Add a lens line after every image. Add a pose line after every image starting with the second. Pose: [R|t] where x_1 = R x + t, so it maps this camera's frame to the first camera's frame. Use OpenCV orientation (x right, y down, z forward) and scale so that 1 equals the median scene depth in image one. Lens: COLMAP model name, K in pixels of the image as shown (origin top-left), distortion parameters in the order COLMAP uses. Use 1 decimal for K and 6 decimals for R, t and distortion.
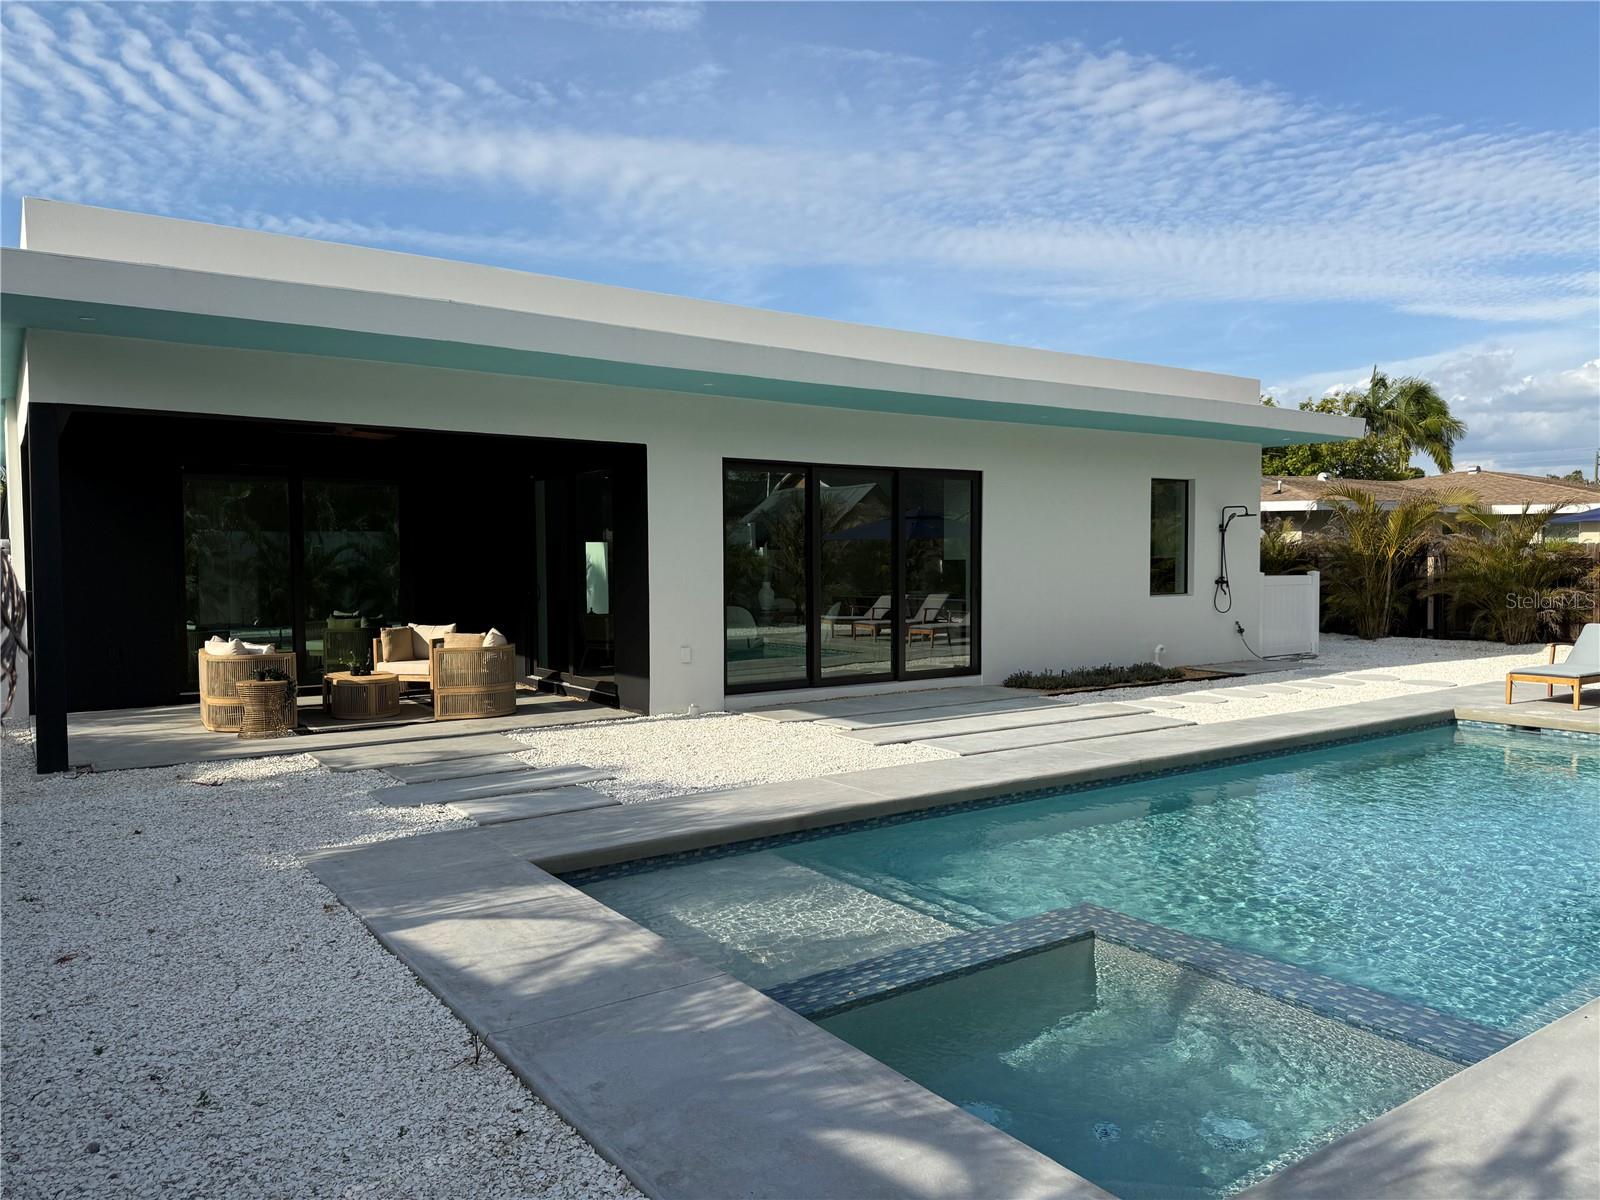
lens RADIAL K [[1123.0, 0, 797.8], [0, 1123.0, 611.3], [0, 0, 1]] dist [0.065276, -0.095140]
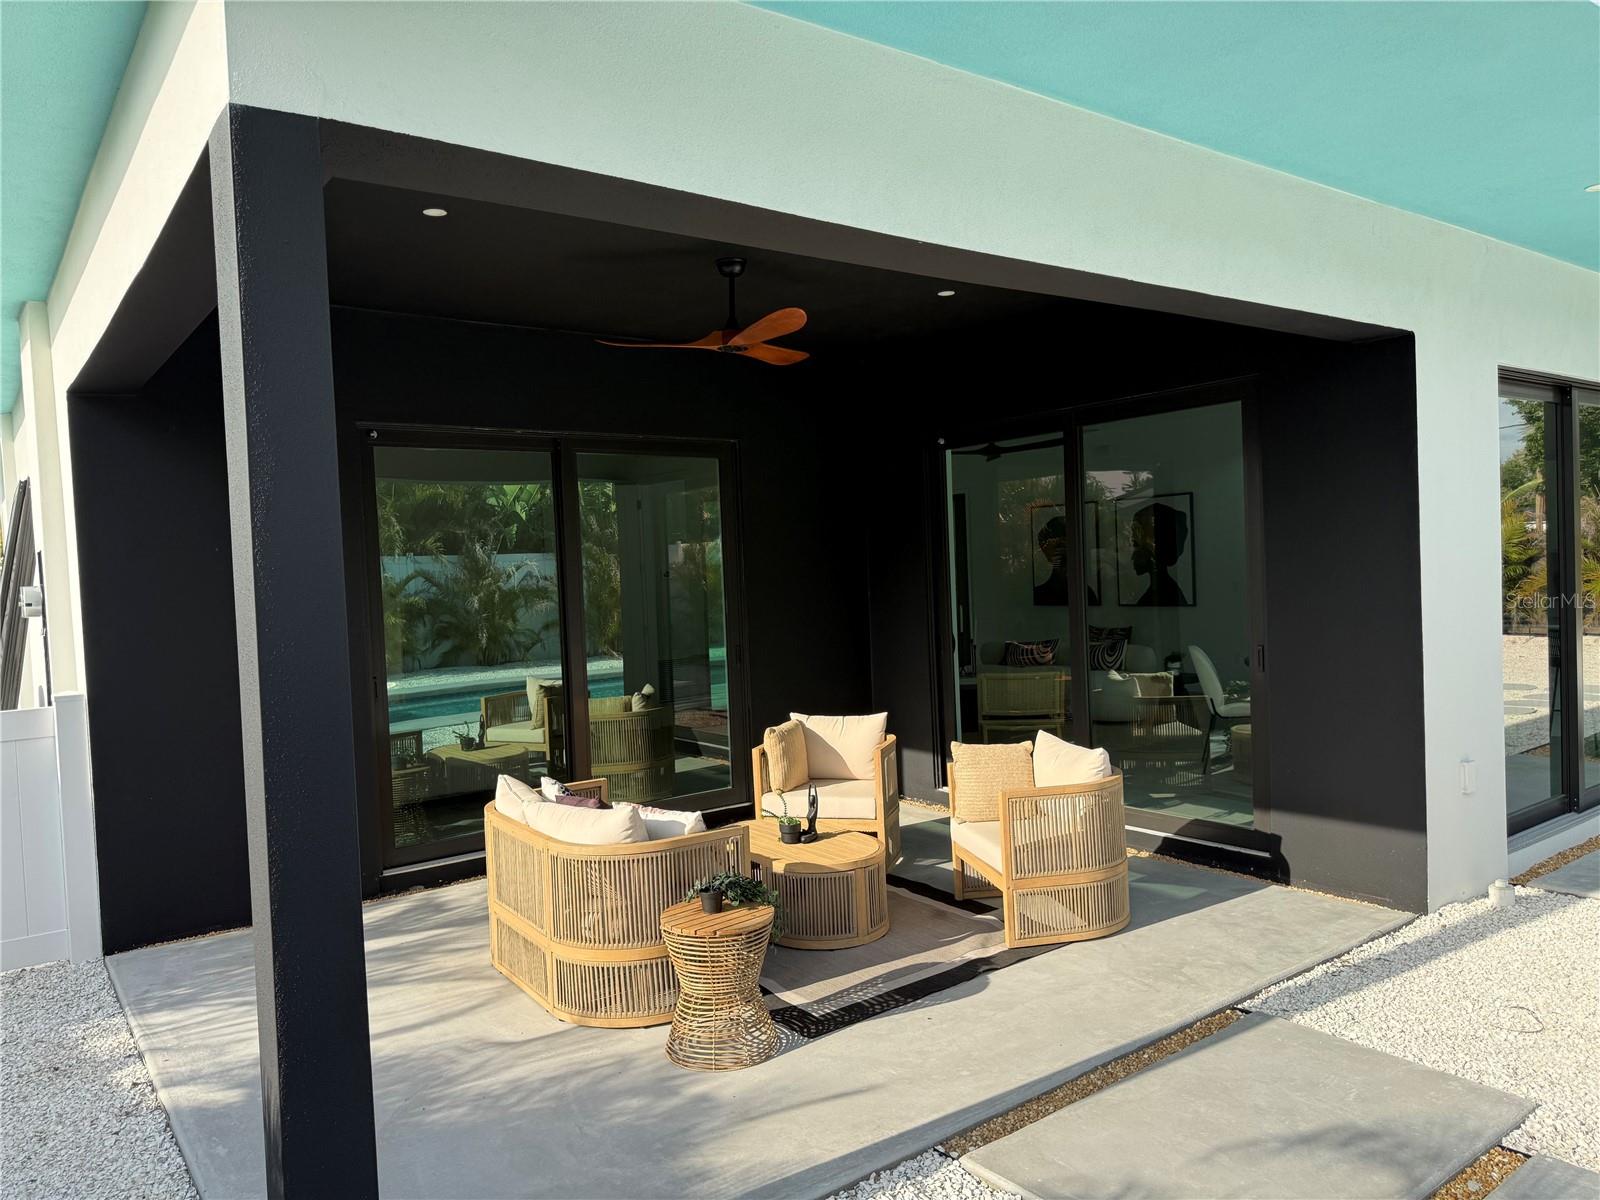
lens RADIAL K [[1123.0, 0, 797.8], [0, 1123.0, 611.3], [0, 0, 1]] dist [0.065276, -0.095140]
pose [[0.999322, -0.027308, 0.024713, -0.364956], [0.027688, 0.999502, -0.015158, -0.030090], [-0.024287, 0.015832, 0.999580, 0.487357]]
